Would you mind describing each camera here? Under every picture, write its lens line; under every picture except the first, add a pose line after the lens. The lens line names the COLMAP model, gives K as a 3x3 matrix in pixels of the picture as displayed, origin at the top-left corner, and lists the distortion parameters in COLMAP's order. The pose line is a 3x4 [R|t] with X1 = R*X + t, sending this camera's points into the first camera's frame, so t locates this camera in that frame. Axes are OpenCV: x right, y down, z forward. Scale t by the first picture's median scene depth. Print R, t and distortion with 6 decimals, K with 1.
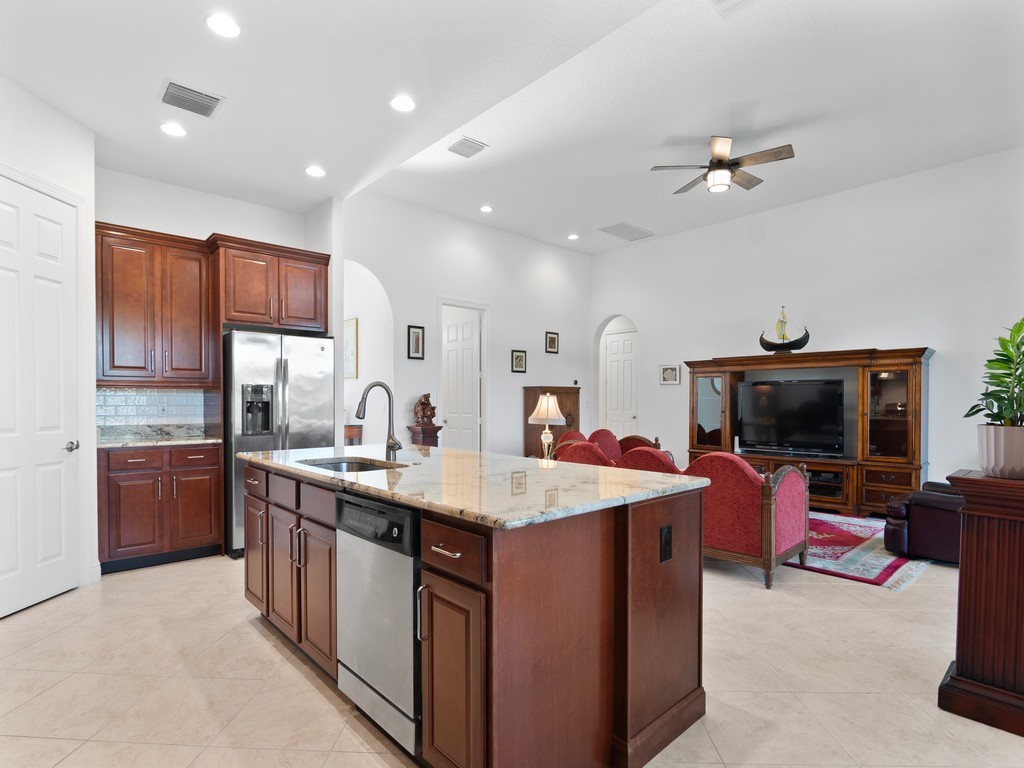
lens RADIAL K [[526.5, 0, 505.6], [0, 526.5, 410.7], [0, 0, 1]] dist [-0.011270, -0.003020]
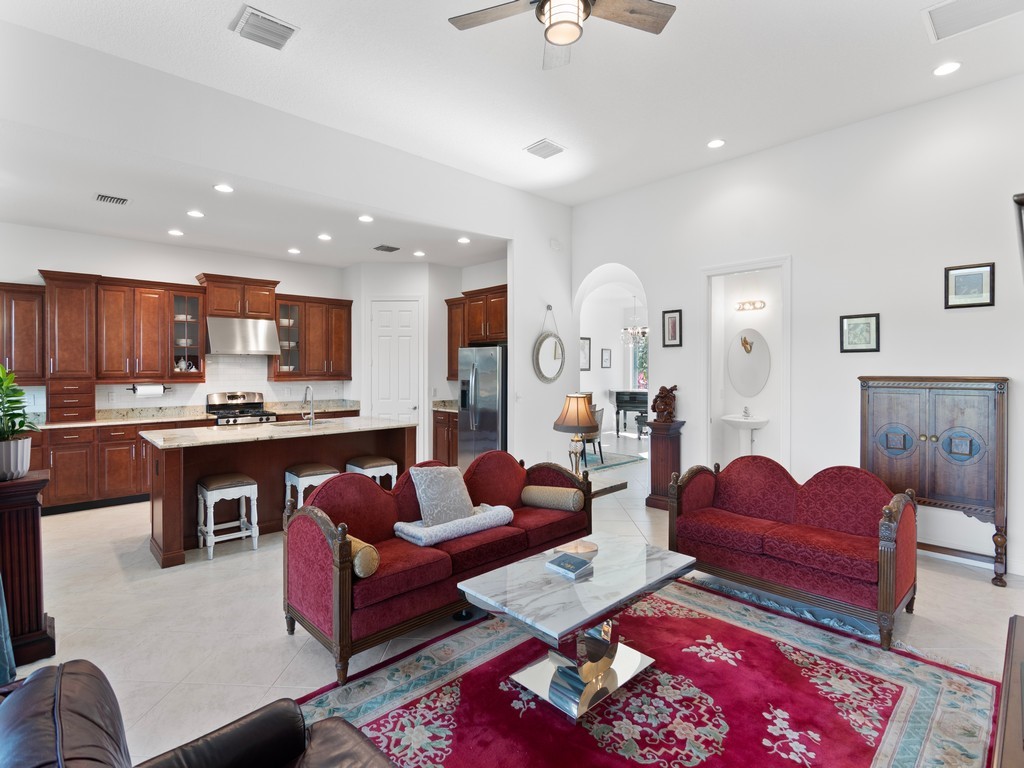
lens RADIAL K [[500.5, 0, 500.8], [0, 500.5, 371.1], [0, 0, 1]] dist [-0.010337, -0.004081]
pose [[0.004347, 0.004535, -0.999980, 0.882812], [-0.017600, 0.999835, 0.004458, -0.069725], [0.999836, 0.017580, 0.004426, 0.894901]]
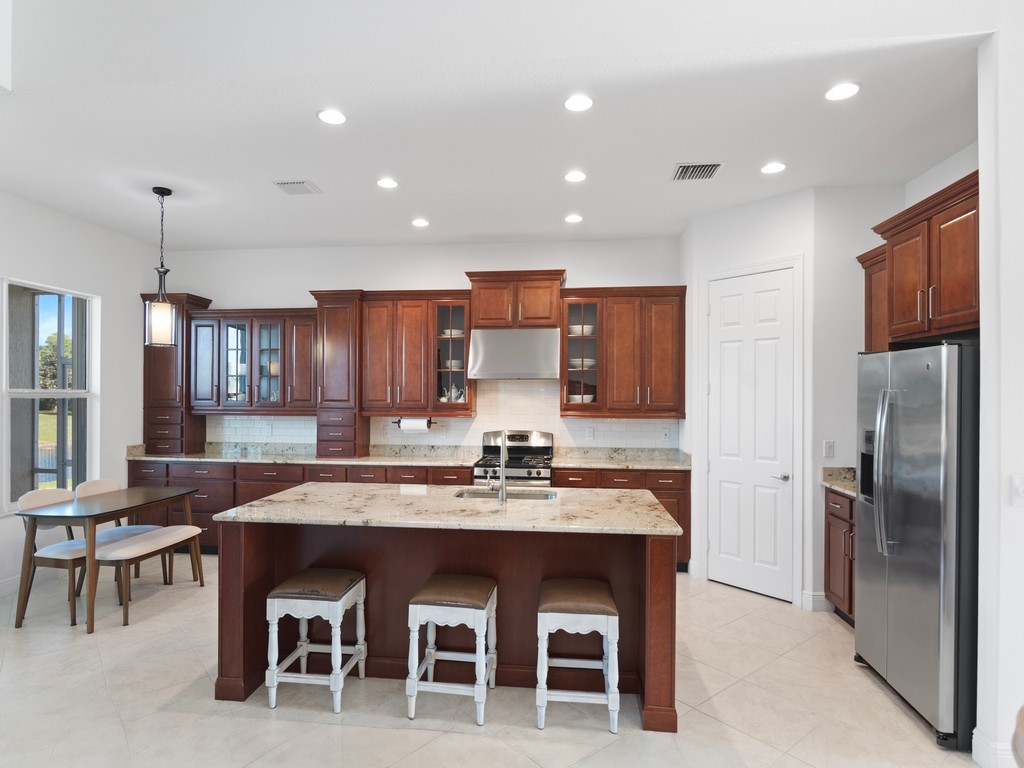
lens RADIAL K [[571.4, 0, 503.1], [0, 571.4, 393.2], [0, 0, 1]] dist [-0.001821, -0.003830]
pose [[-0.751305, -0.004115, -0.659942, 0.313991], [-0.015754, 0.999807, 0.011700, -0.080324], [0.659767, 0.019187, -0.751226, 1.009219]]
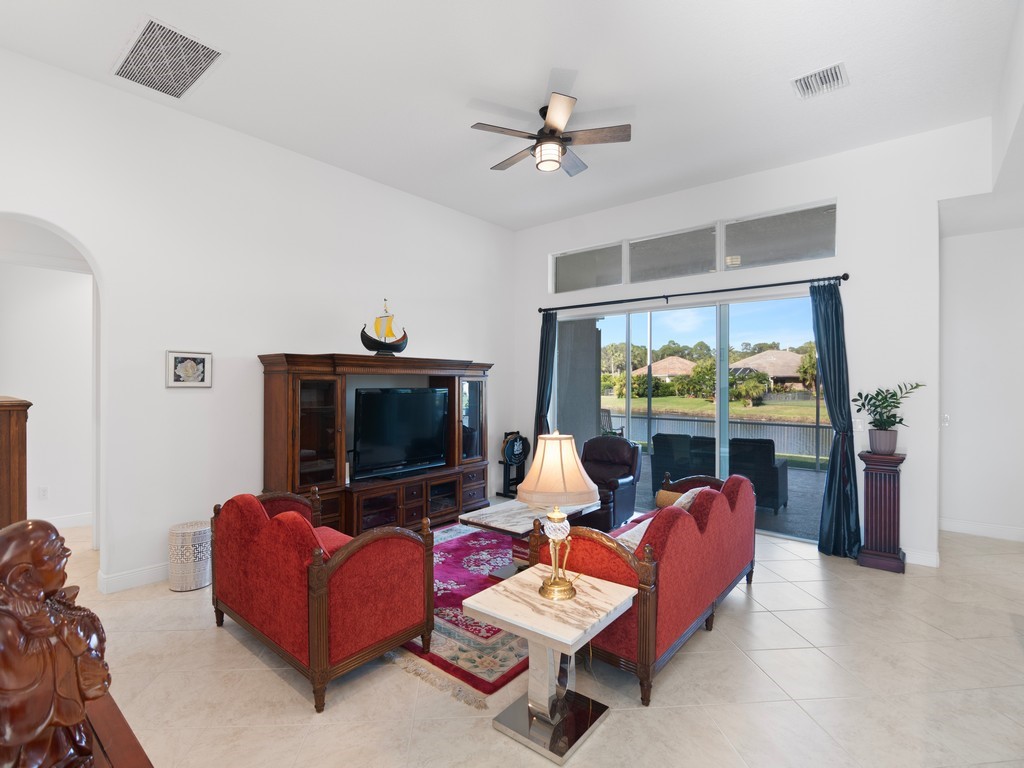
lens RADIAL K [[500.5, 0, 509.9], [0, 500.5, 380.1], [0, 0, 1]] dist [-0.010337, -0.004081]
pose [[-0.140083, 0.004805, 0.990128, -0.347649], [0.013713, 0.999902, -0.002912, -0.077539], [-0.990045, 0.013169, -0.140136, 1.106707]]
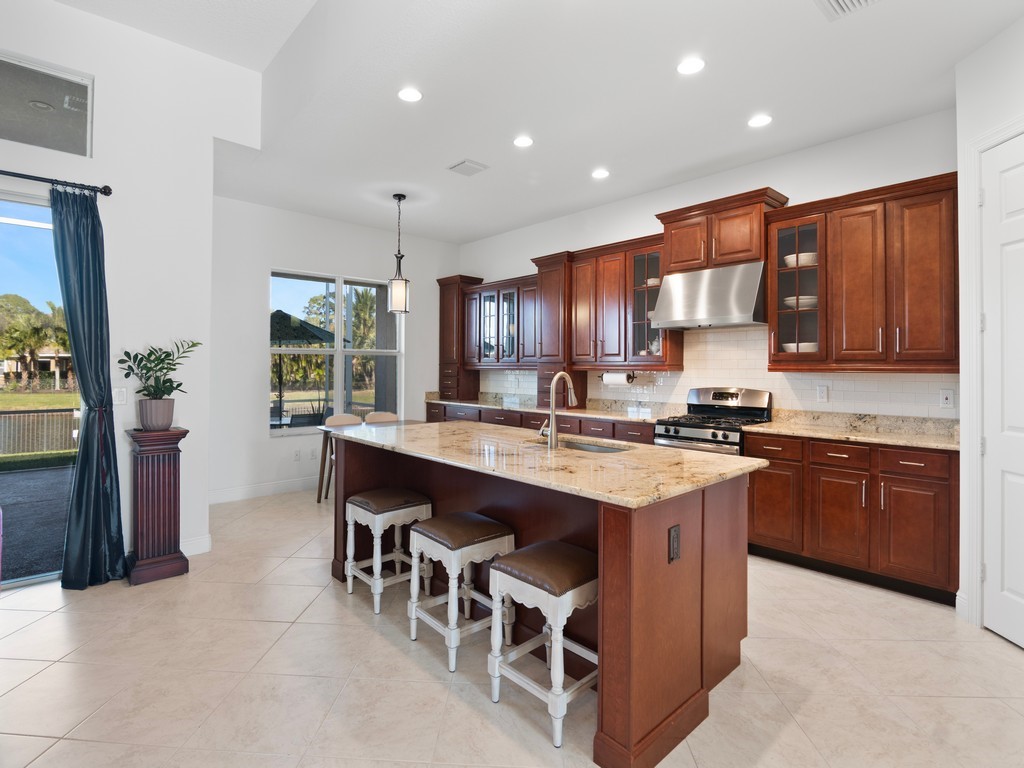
lens RADIAL K [[500.5, 0, 512.8], [0, 500.5, 360.3], [0, 0, 1]] dist [-0.010337, -0.004081]
pose [[-0.999973, -0.003451, -0.006495, -0.072525], [-0.003461, 0.999993, 0.001631, -0.041607], [0.006490, 0.001653, -0.999978, 1.026858]]
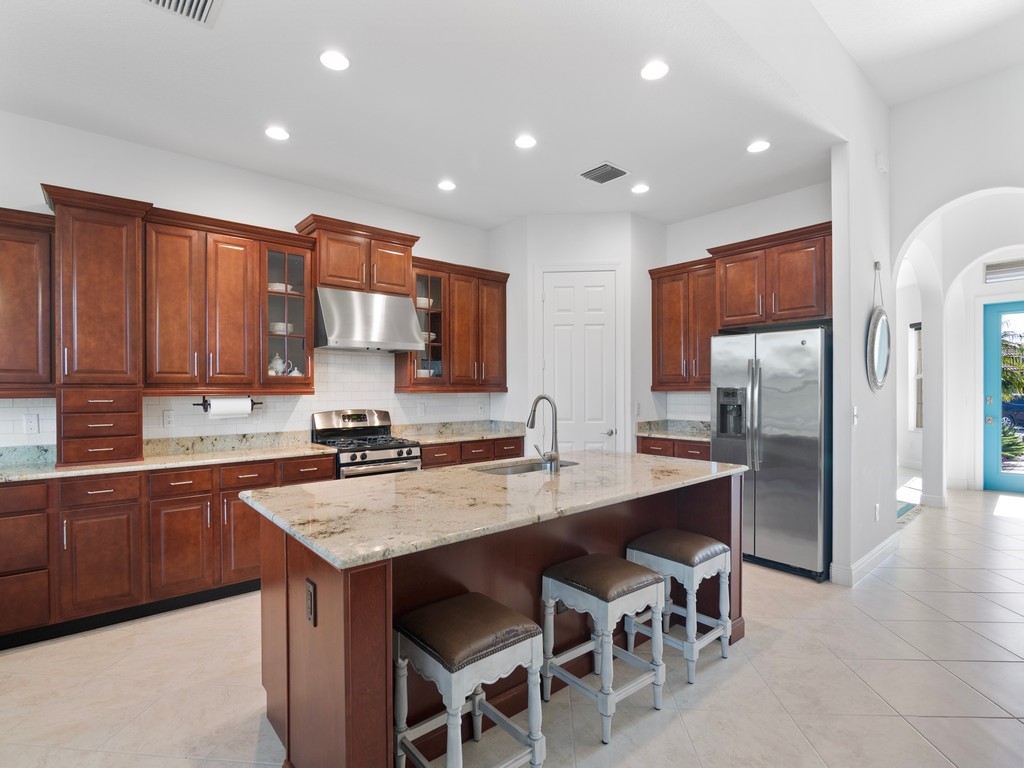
lens RADIAL K [[500.5, 0, 503.8], [0, 500.5, 389.7], [0, 0, 1]] dist [-0.010337, -0.004081]
pose [[-0.040837, 0.001606, -0.999165, 0.401377], [-0.011675, 0.999930, 0.002084, -0.034829], [0.999098, 0.011751, -0.040815, 0.493855]]
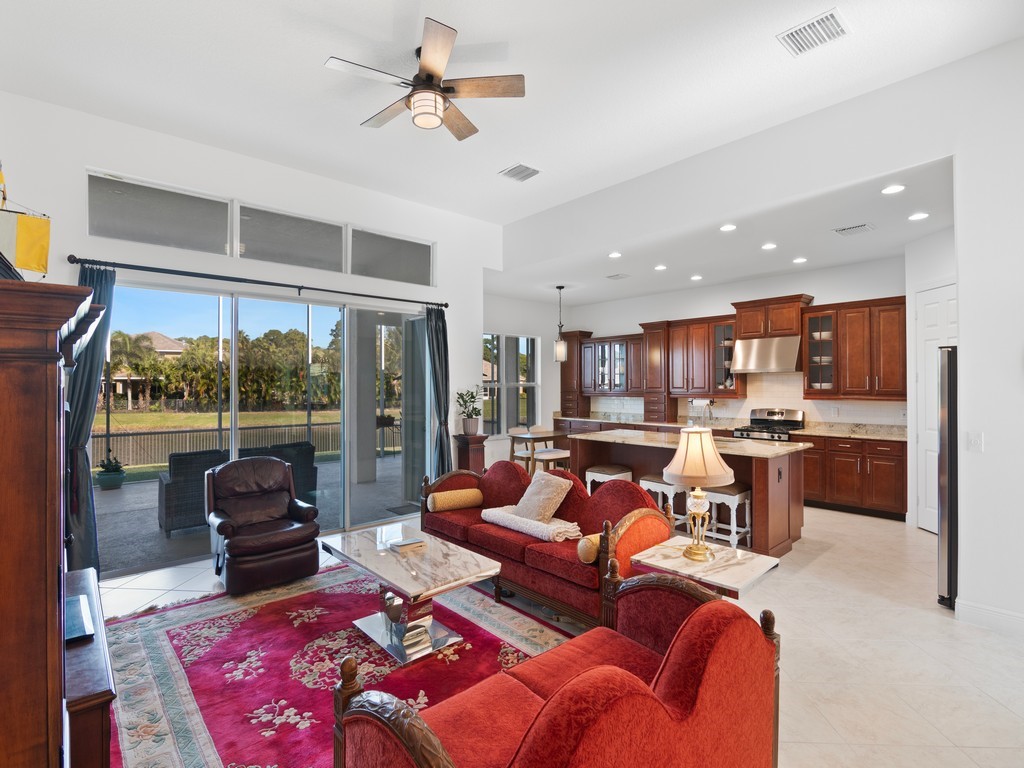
lens RADIAL K [[500.5, 0, 508.5], [0, 500.5, 376.8], [0, 0, 1]] dist [-0.010337, -0.004081]
pose [[-0.999975, 0.004063, 0.005746, 0.289621], [0.004077, 0.999989, 0.002288, -0.089110], [-0.005737, 0.002311, -0.999981, 1.567065]]
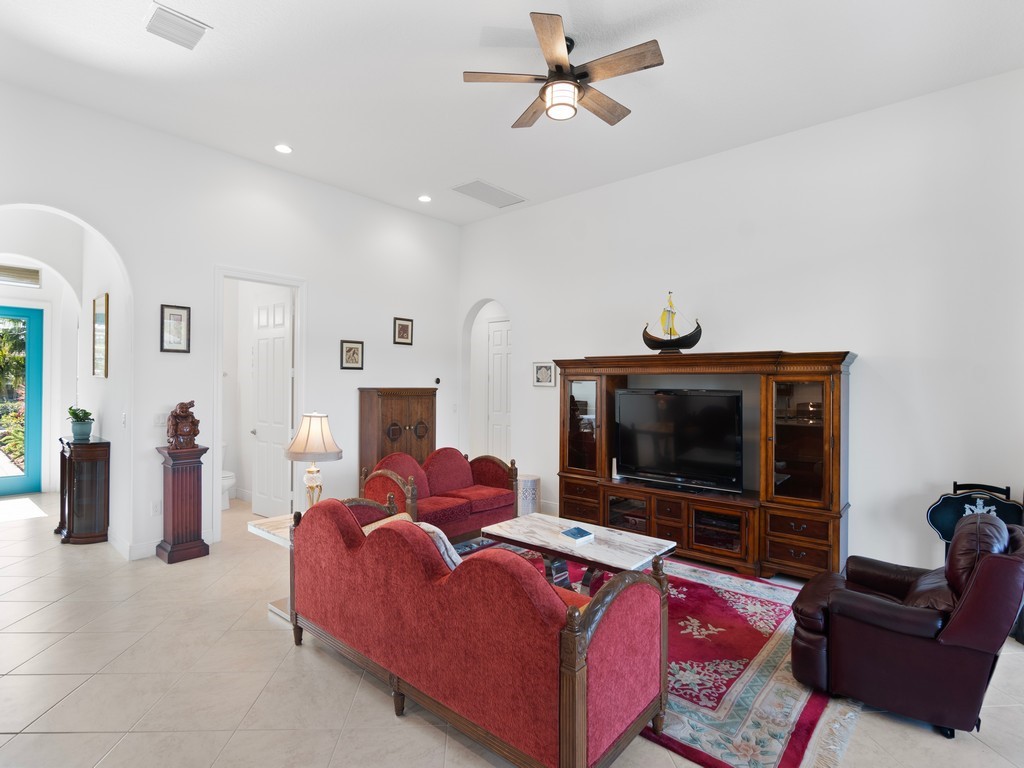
lens RADIAL K [[500.5, 0, 512.5], [0, 500.5, 382.4], [0, 0, 1]] dist [-0.010337, -0.004081]
pose [[0.994105, 0.009712, 0.107989, 0.268447], [-0.007657, 0.999782, -0.019429, -0.061016], [-0.108154, 0.018488, 0.993962, 0.362494]]
